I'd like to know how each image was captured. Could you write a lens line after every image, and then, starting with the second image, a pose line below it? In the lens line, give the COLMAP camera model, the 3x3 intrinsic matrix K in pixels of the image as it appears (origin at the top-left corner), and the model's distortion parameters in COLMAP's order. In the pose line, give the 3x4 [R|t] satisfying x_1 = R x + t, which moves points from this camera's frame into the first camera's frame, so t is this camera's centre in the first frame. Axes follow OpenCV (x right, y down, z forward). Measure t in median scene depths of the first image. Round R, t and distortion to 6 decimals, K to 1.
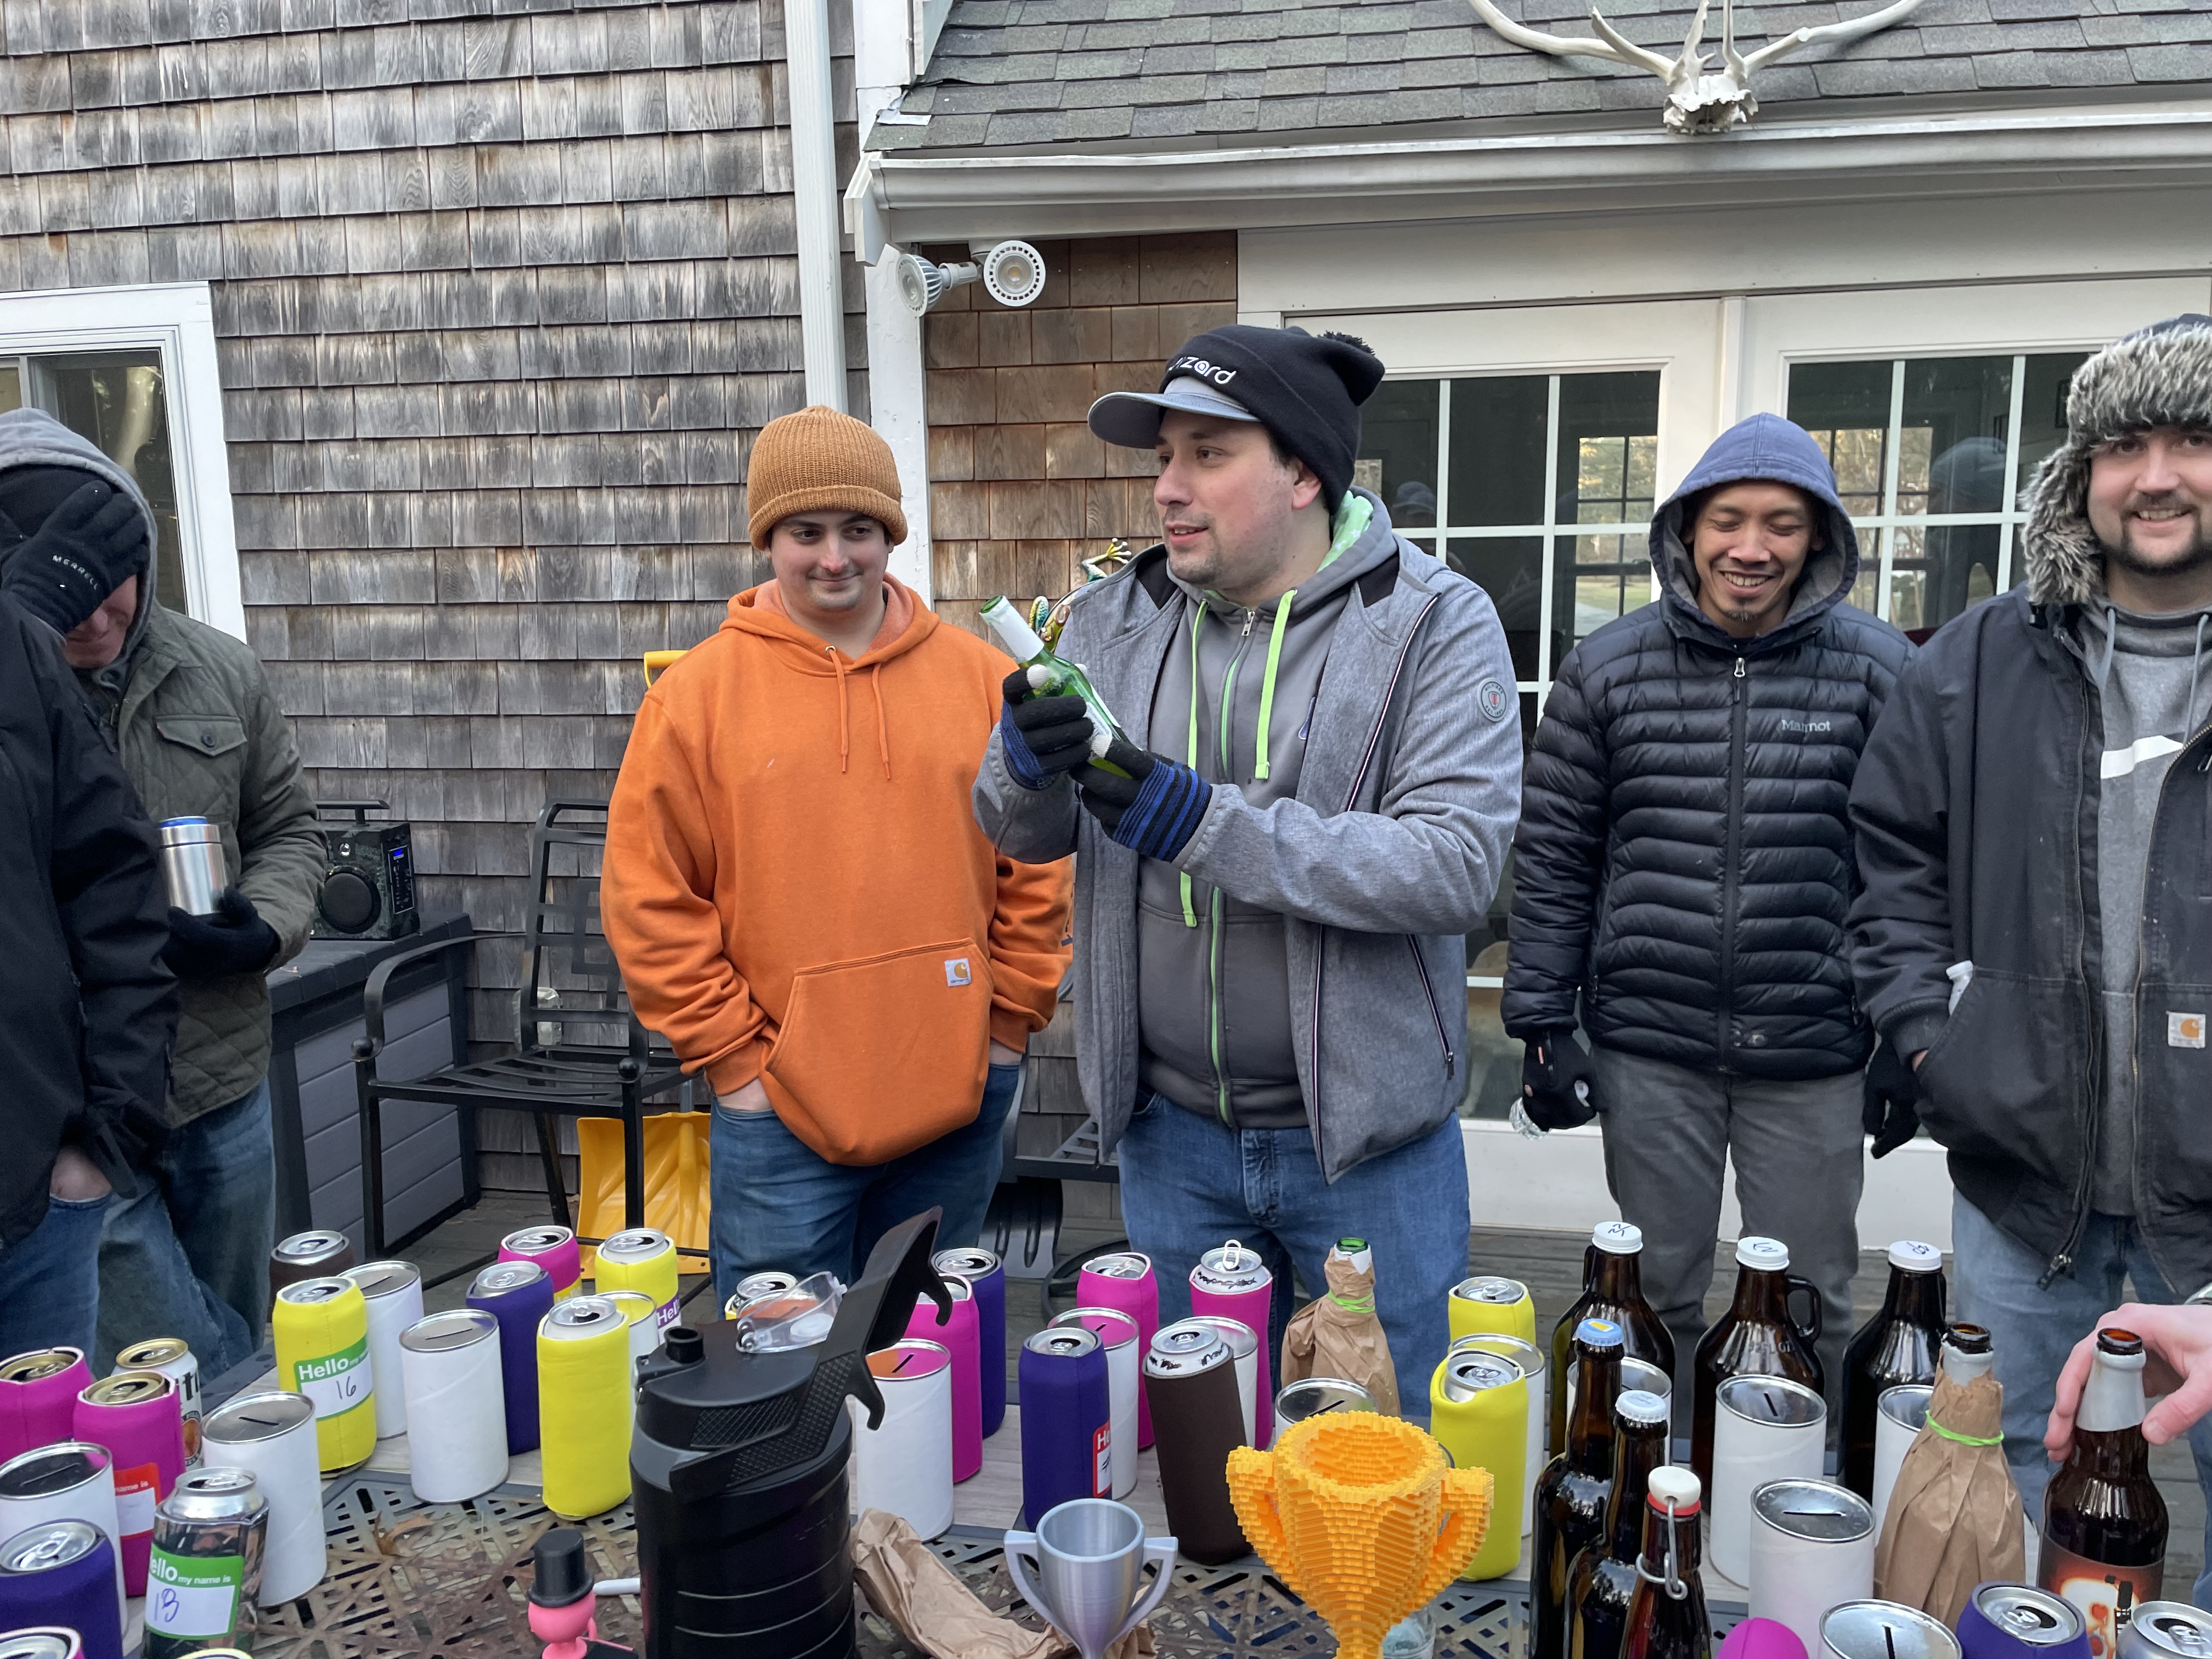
lens RADIAL K [[1670.8, 0, 1111.3], [0, 1670.8, 843.5], [0, 0, 1]] dist [0.086222, -0.111085]
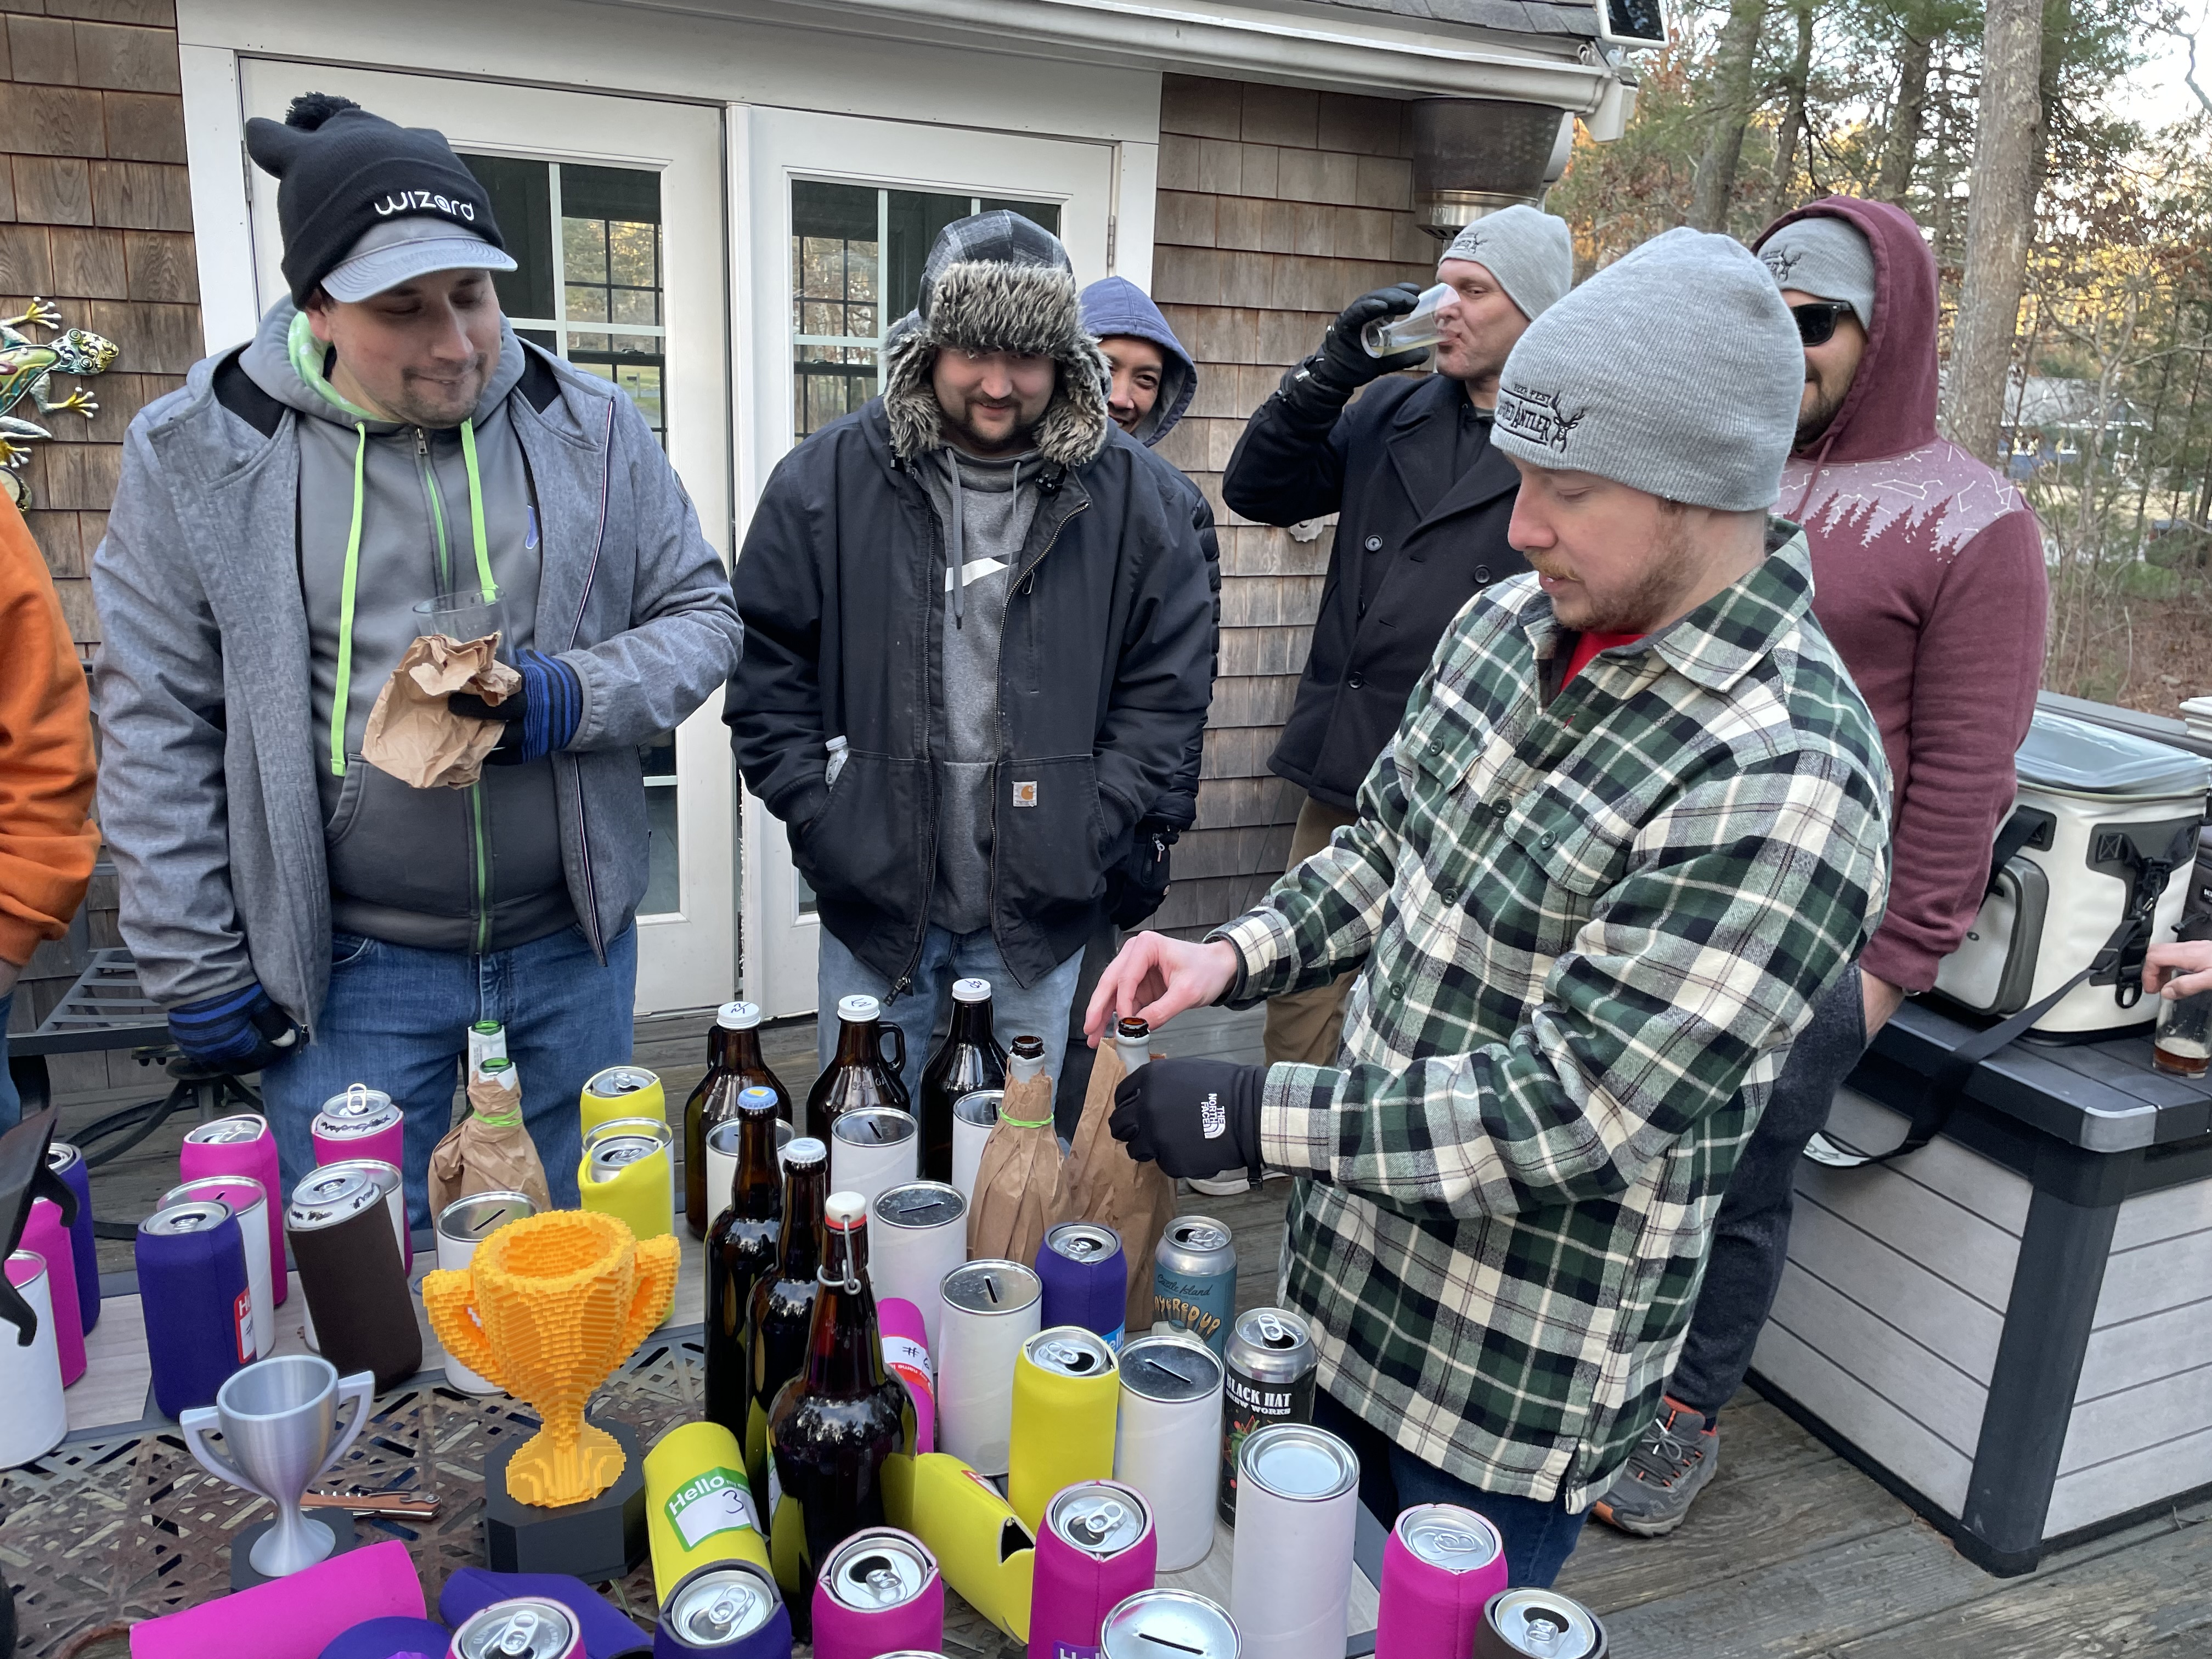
lens RADIAL K [[1667.5, 0, 1105.4], [0, 1667.5, 817.2], [0, 0, 1]] dist [0.087080, -0.112106]
pose [[0.836773, -0.092928, 0.539606, -0.032917], [0.032242, 0.992145, 0.120863, -0.009489], [-0.546599, -0.083737, 0.833197, -0.020790]]
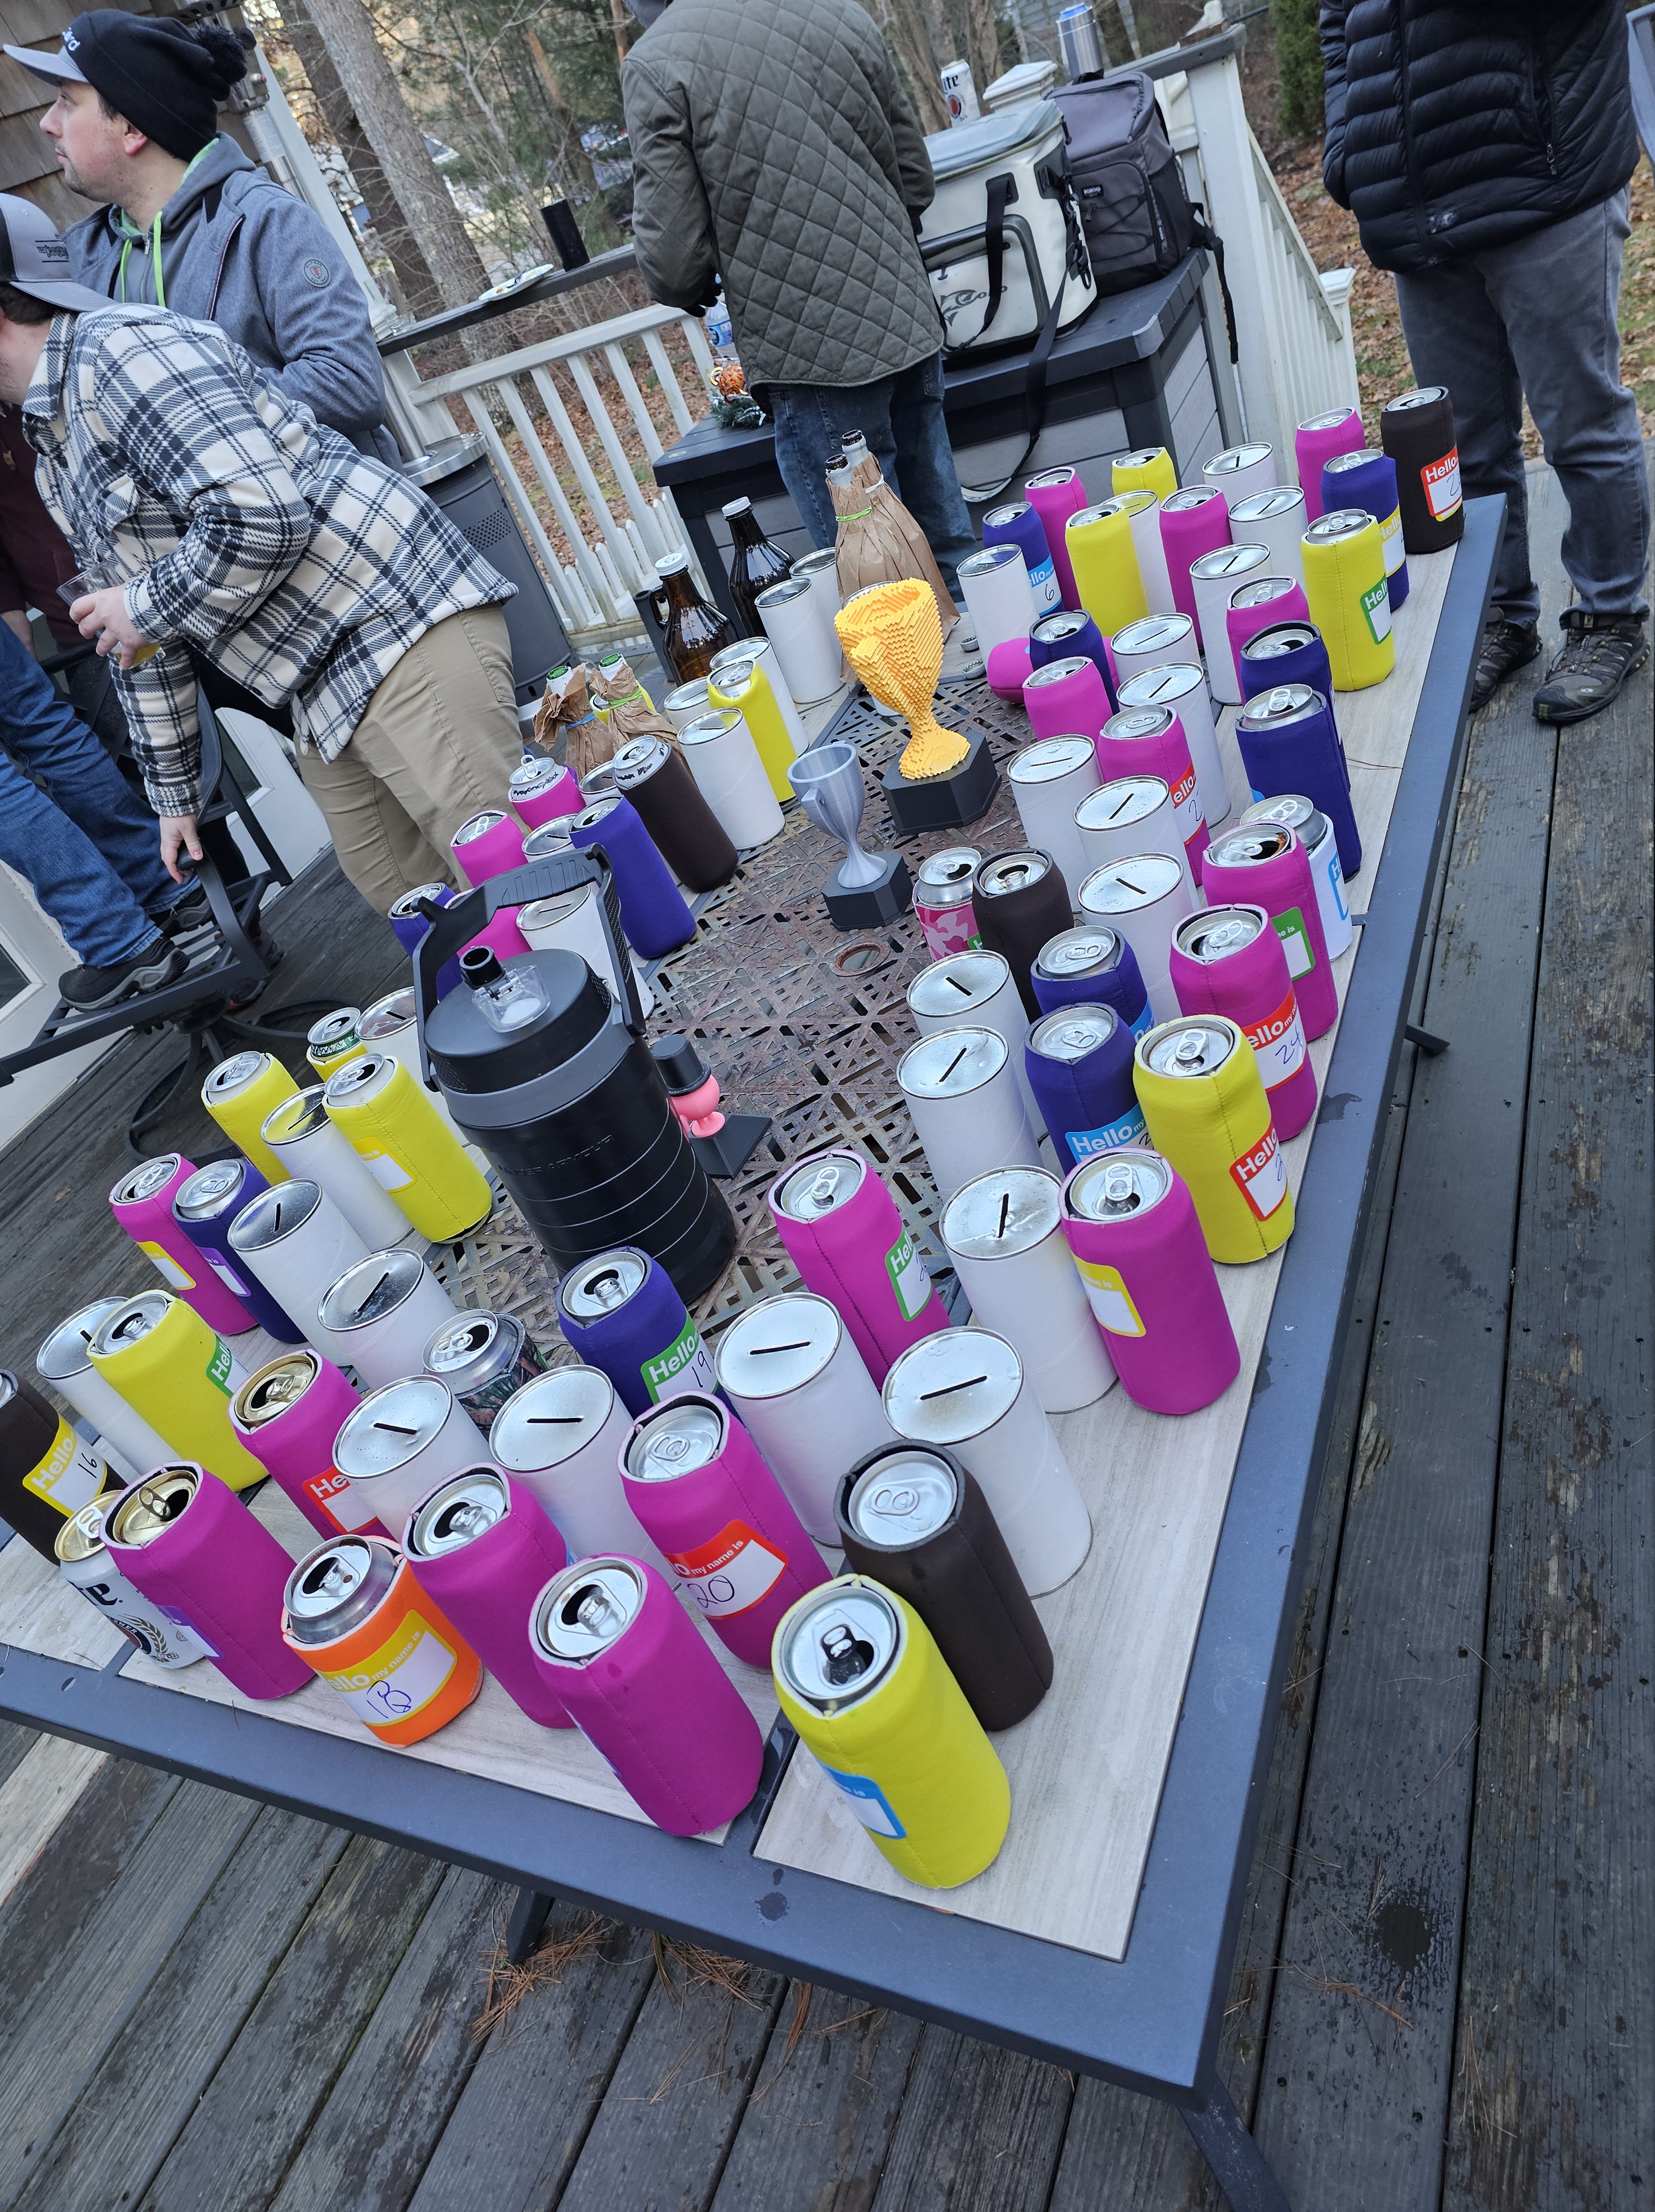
lens RADIAL K [[1486.5, 0, 834.6], [0, 1486.5, 1096.7], [0, 0, 1]] dist [0.060757, -0.057399]
pose [[0.205778, -0.633009, 0.746294, -0.366389], [0.474482, 0.731516, 0.489644, -0.003870], [-0.855875, 0.253346, 0.450881, 0.146473]]
